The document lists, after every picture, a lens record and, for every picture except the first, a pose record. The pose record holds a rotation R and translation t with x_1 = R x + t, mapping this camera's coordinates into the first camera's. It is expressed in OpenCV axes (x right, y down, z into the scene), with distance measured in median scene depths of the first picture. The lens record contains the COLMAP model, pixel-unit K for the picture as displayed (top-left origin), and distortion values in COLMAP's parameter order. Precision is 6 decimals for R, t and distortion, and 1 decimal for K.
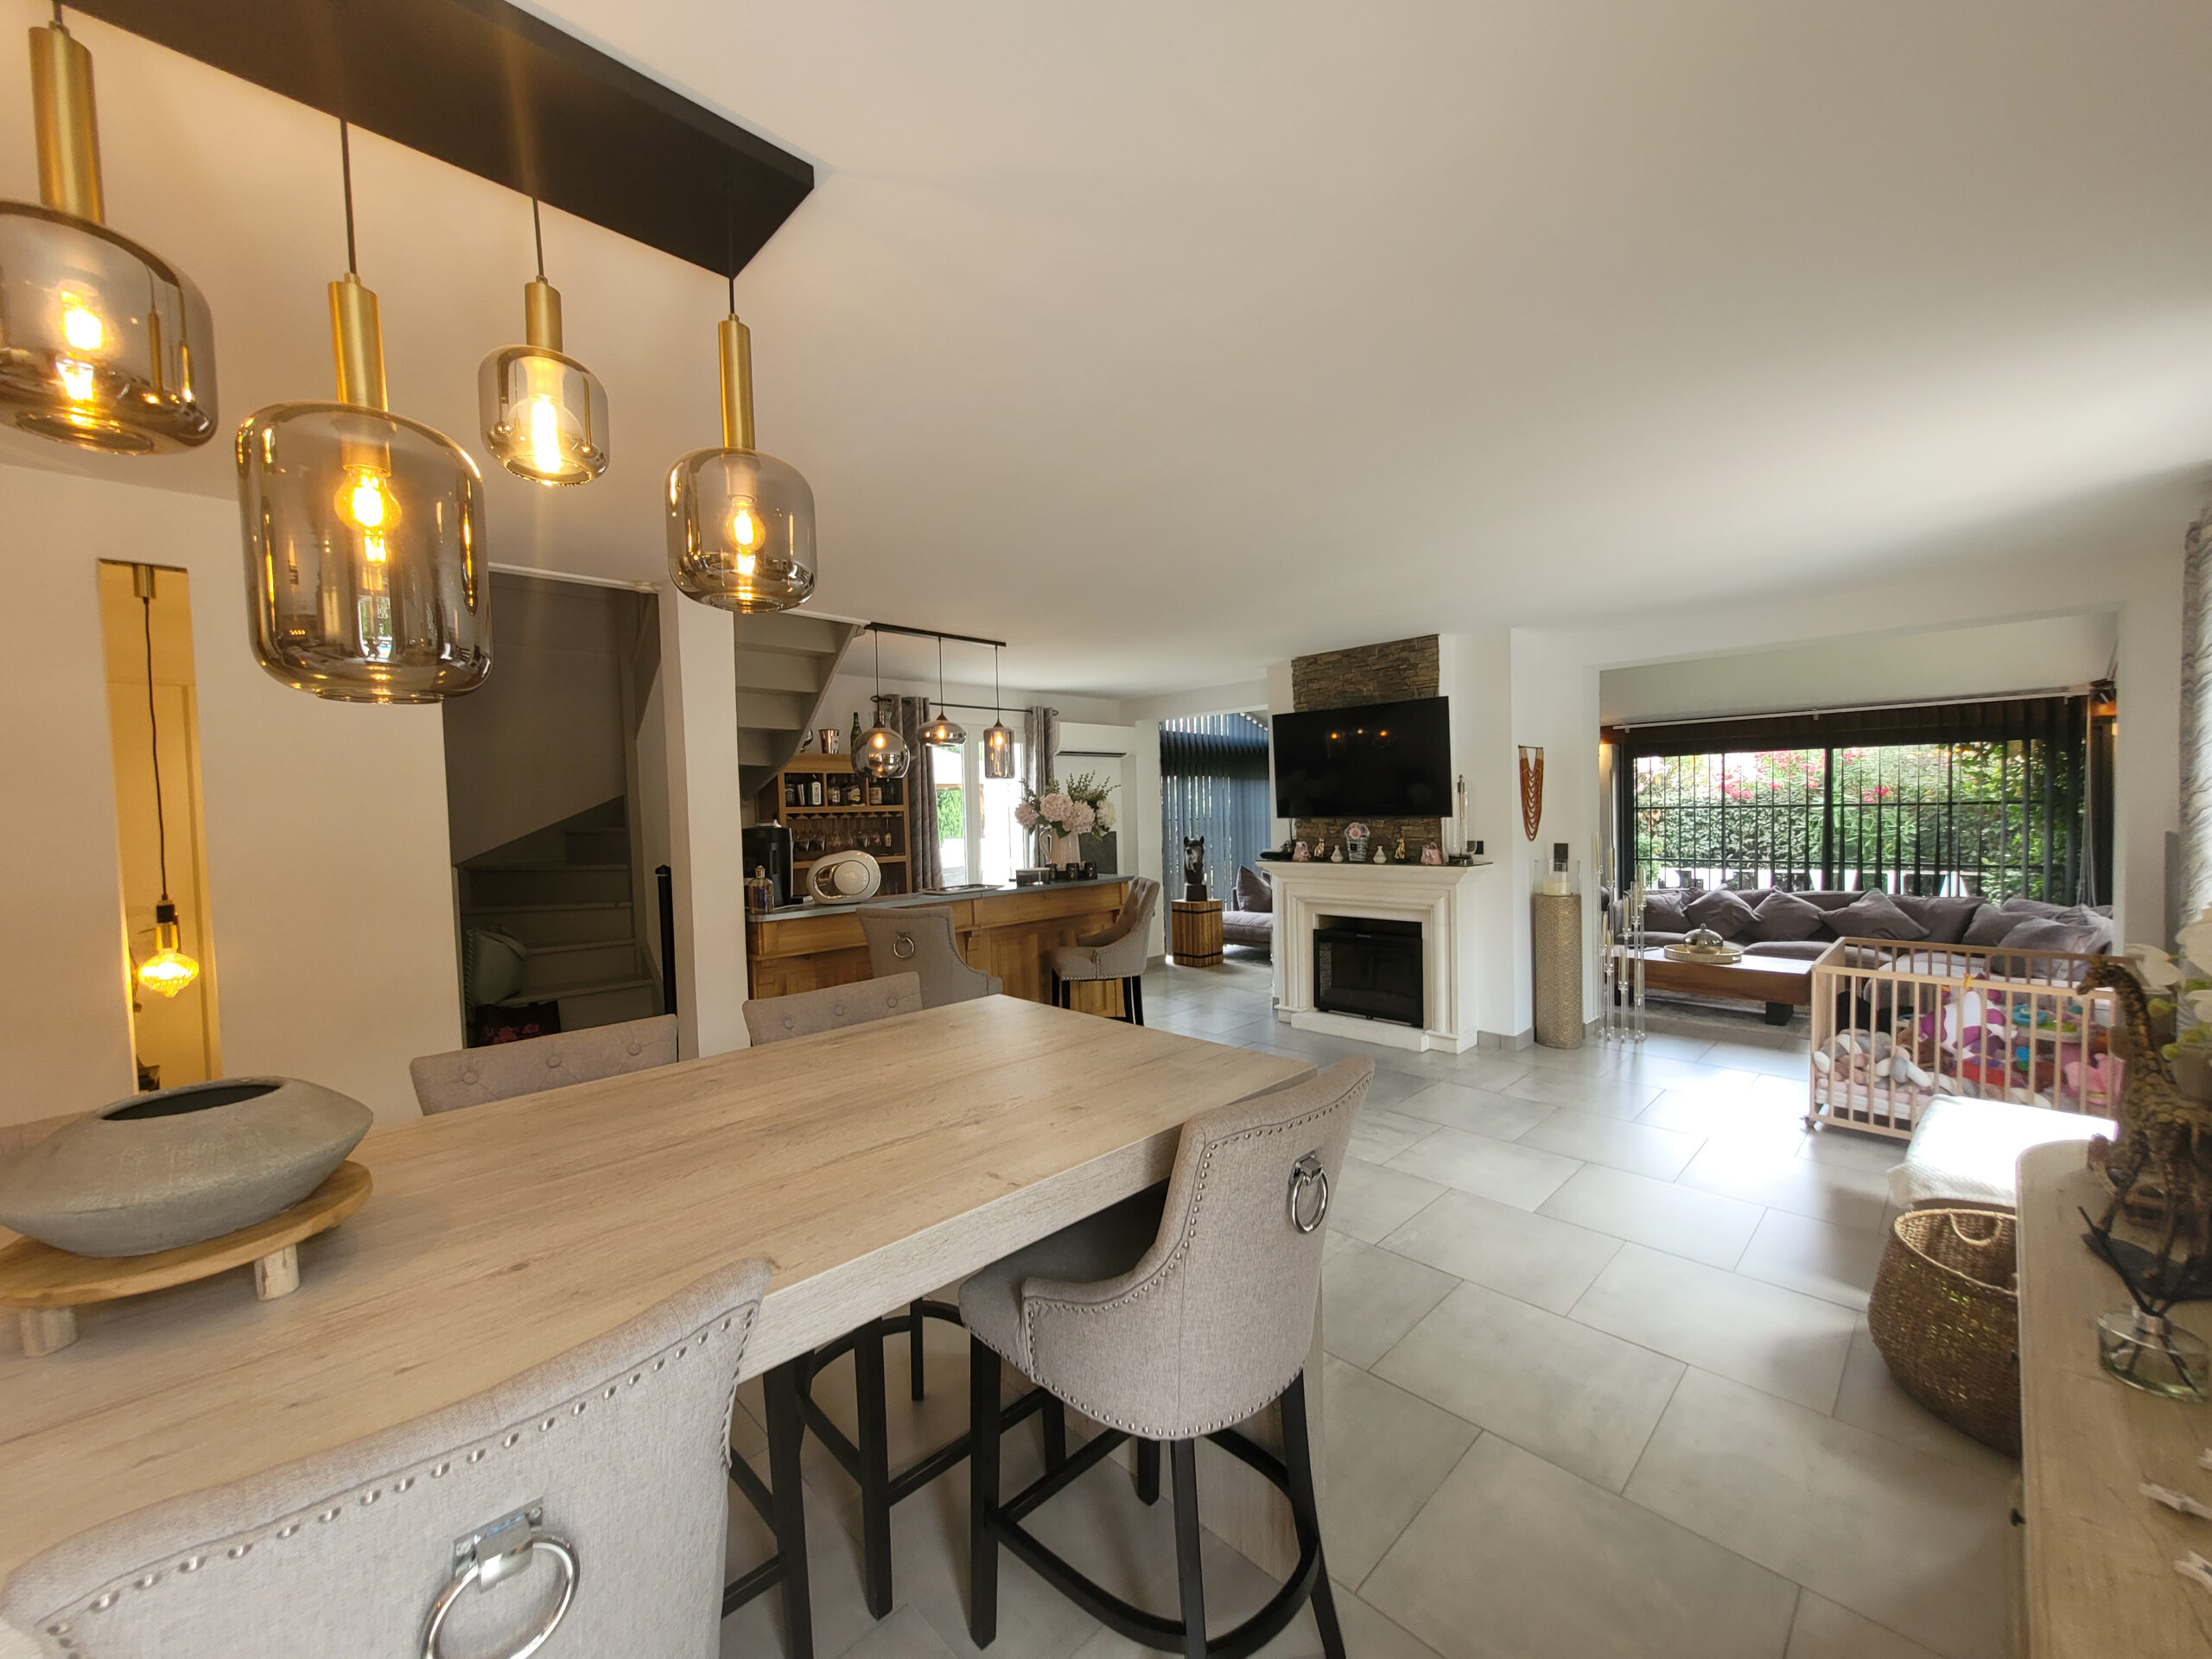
lens RADIAL K [[865.3, 0, 1112.7], [0, 865.3, 835.4], [0, 0, 1]] dist [-0.000571, 0.000107]
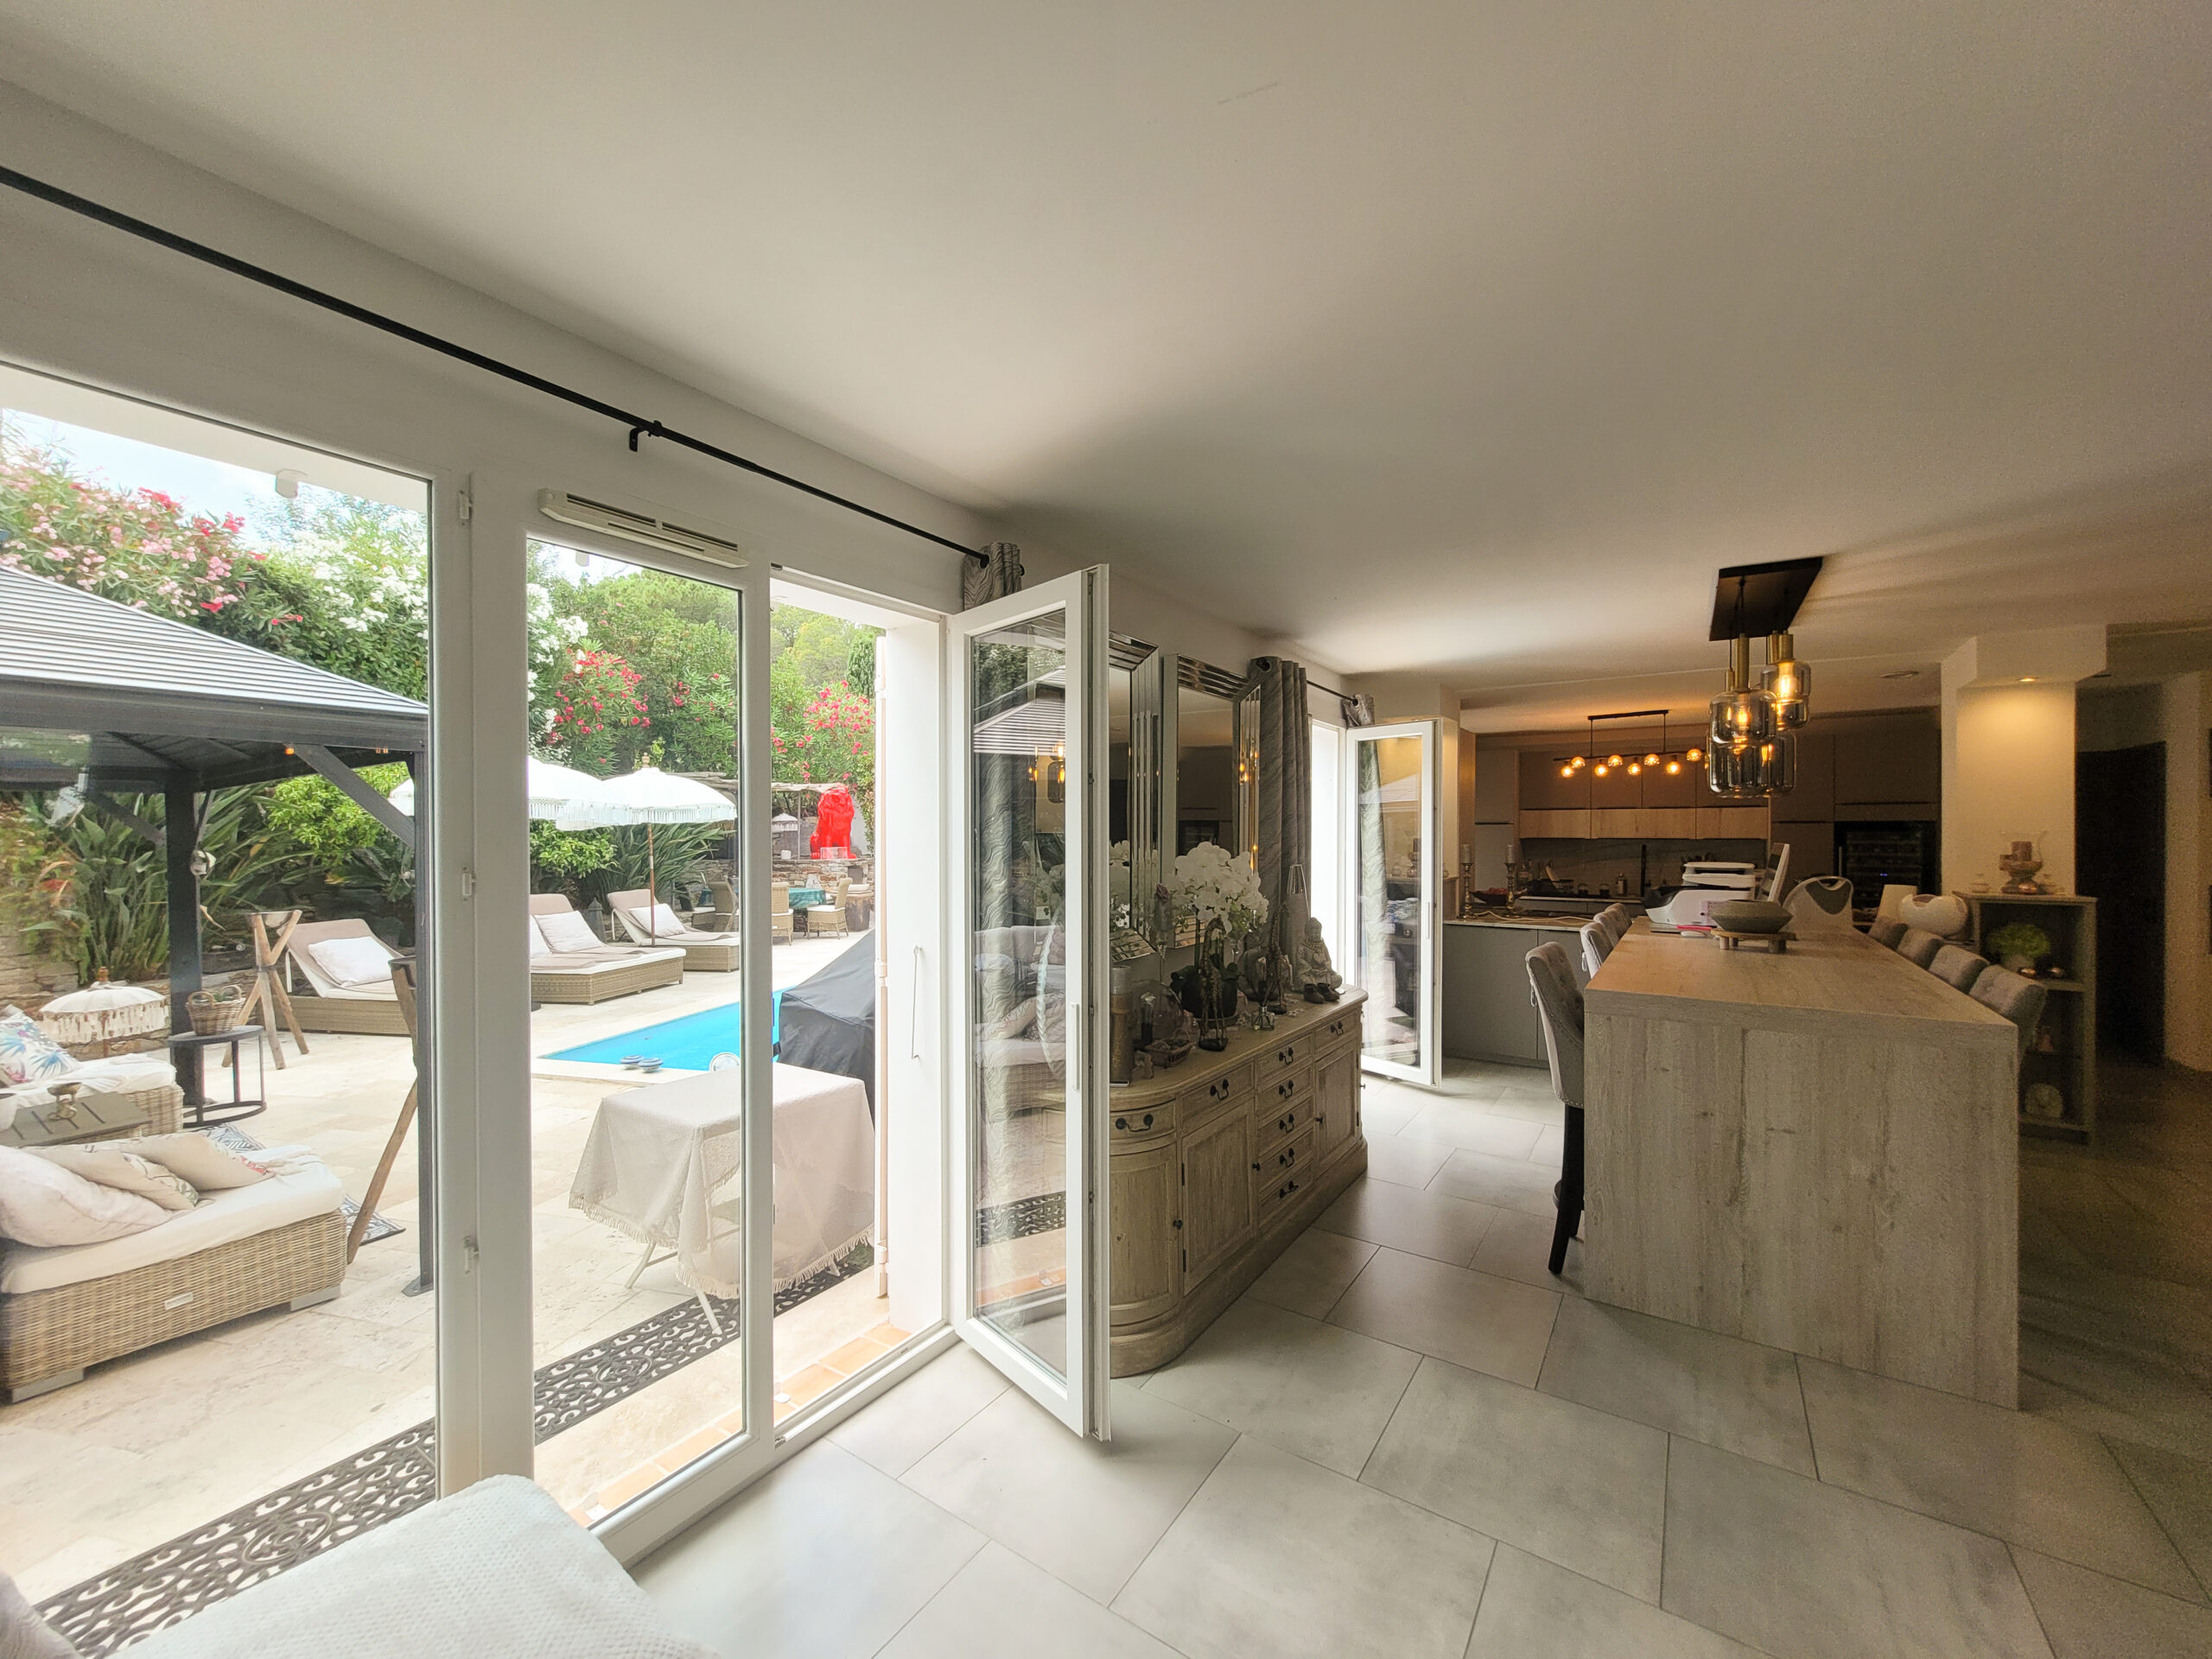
lens RADIAL K [[865.3, 0, 1112.7], [0, 865.3, 835.4], [0, 0, 1]] dist [-0.000571, 0.000107]
pose [[-0.980371, 0.030203, -0.194835, 0.450755], [0.022320, 0.998846, 0.042529, -0.038239], [0.195895, 0.037345, -0.979913, 0.759699]]
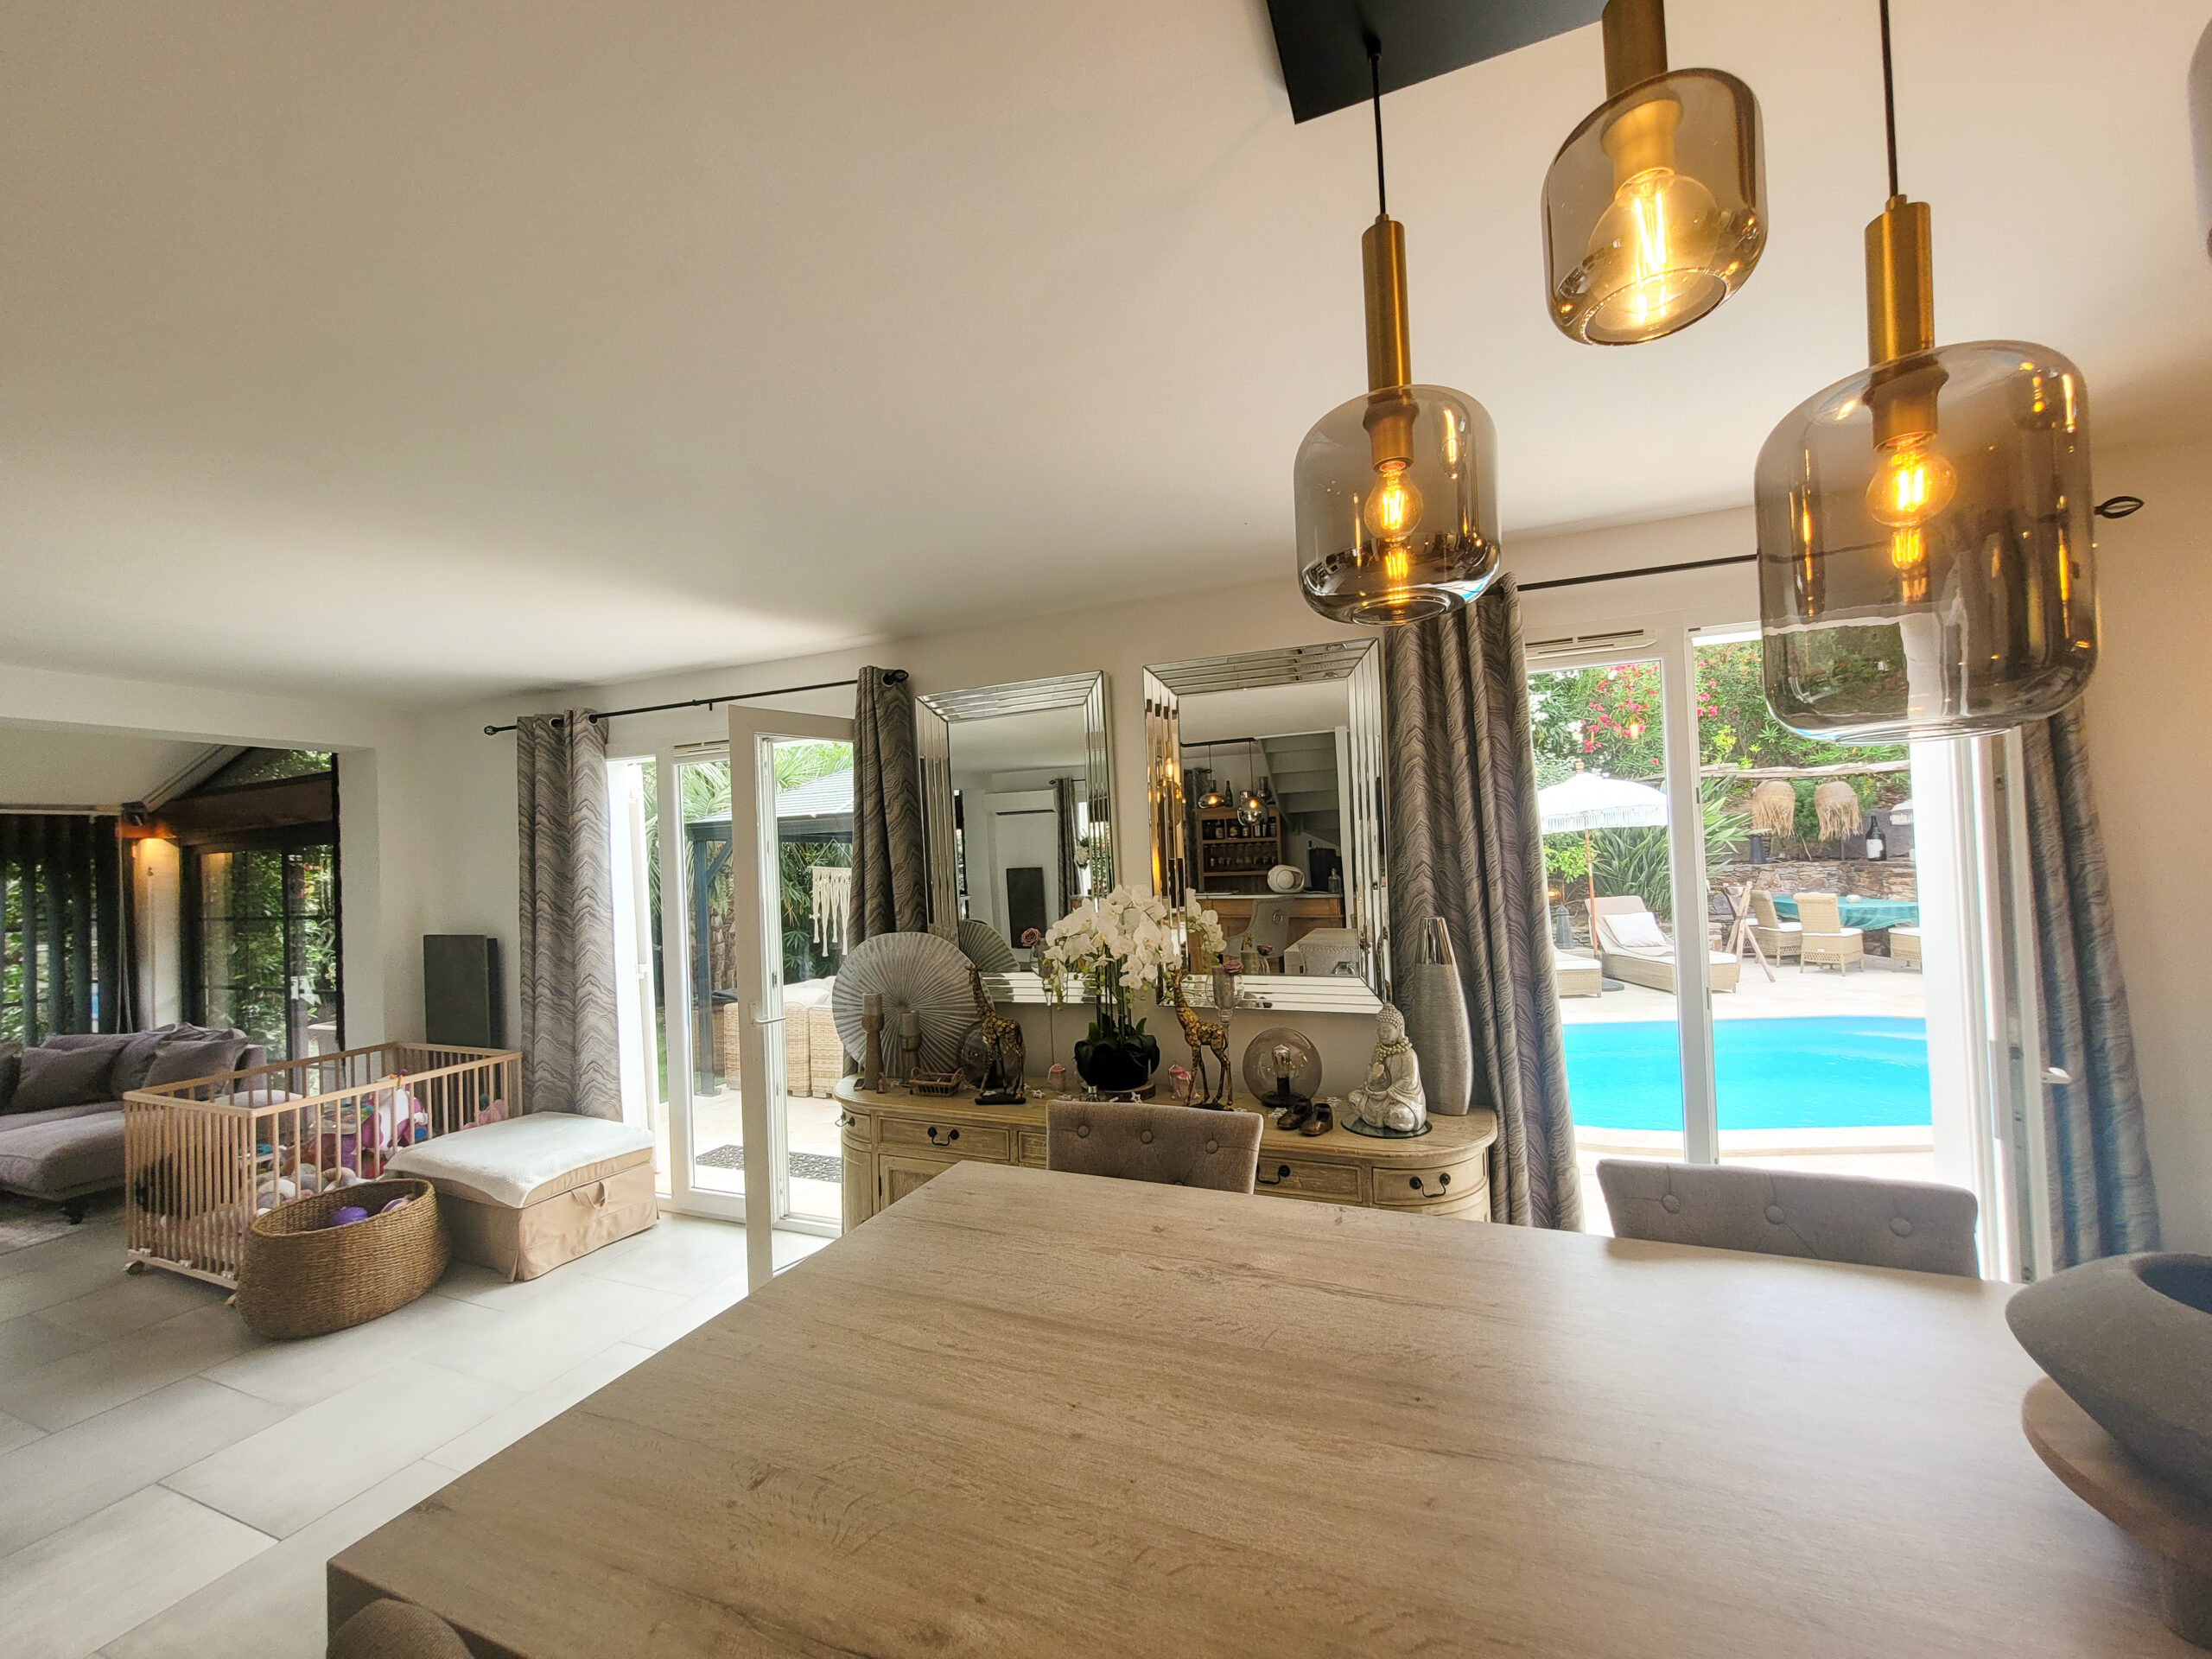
lens RADIAL K [[870.6, 0, 1116.0], [0, 870.6, 835.1], [0, 0, 1]] dist [0.000436, 0.000065]
pose [[-0.388608, 0.060223, 0.919433, -0.242191], [0.080213, 0.996285, -0.031355, -0.019920], [-0.917905, 0.061566, -0.391995, 0.373102]]
